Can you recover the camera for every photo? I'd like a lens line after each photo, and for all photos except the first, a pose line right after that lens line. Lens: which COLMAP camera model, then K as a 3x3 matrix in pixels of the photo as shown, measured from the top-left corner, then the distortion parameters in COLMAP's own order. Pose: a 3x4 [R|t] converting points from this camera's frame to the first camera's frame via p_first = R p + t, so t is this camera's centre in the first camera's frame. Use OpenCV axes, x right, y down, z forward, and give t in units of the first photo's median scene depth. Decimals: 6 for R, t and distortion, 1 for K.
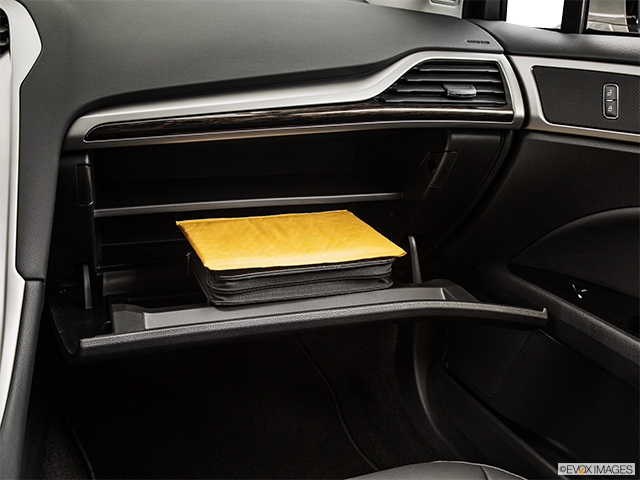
lens RADIAL K [[736.8, 0, 321.0], [0, 736.8, 241.4], [0, 0, 1]] dist [0.015498, 0.000000]
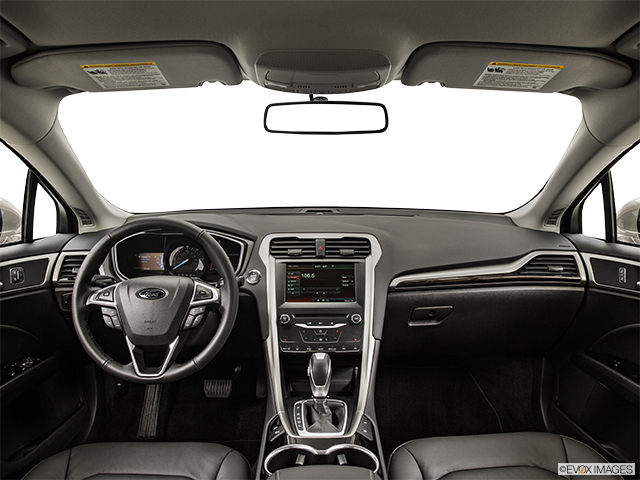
lens RADIAL K [[493.0, 0, 316.0], [0, 493.0, 238.8], [0, 0, 1]] dist [-0.127476, 0.064661]
pose [[0.934515, -0.004665, -0.355893, 0.027760], [-0.072088, 0.976709, -0.202094, 0.054602], [0.348547, 0.214515, 0.912413, -0.599151]]
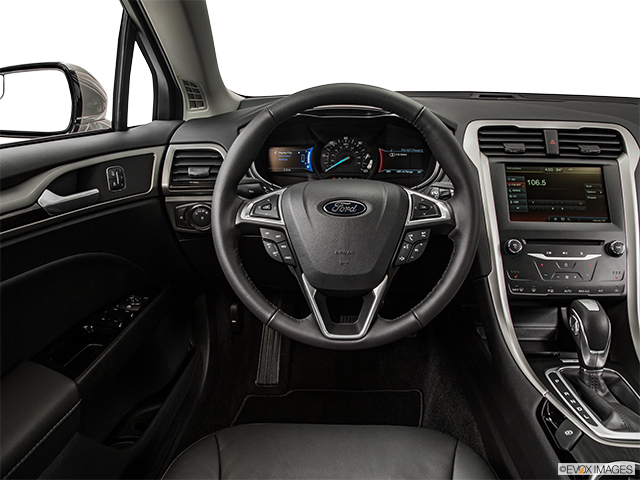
lens RADIAL K [[493.0, 0, 320.7], [0, 493.0, 232.0], [0, 0, 1]] dist [-0.127476, 0.064661]
pose [[0.909237, 0.074785, -0.409507, -0.506270], [-0.093190, 0.995331, -0.025143, 0.032859], [0.405714, 0.061023, 0.911961, -0.314110]]
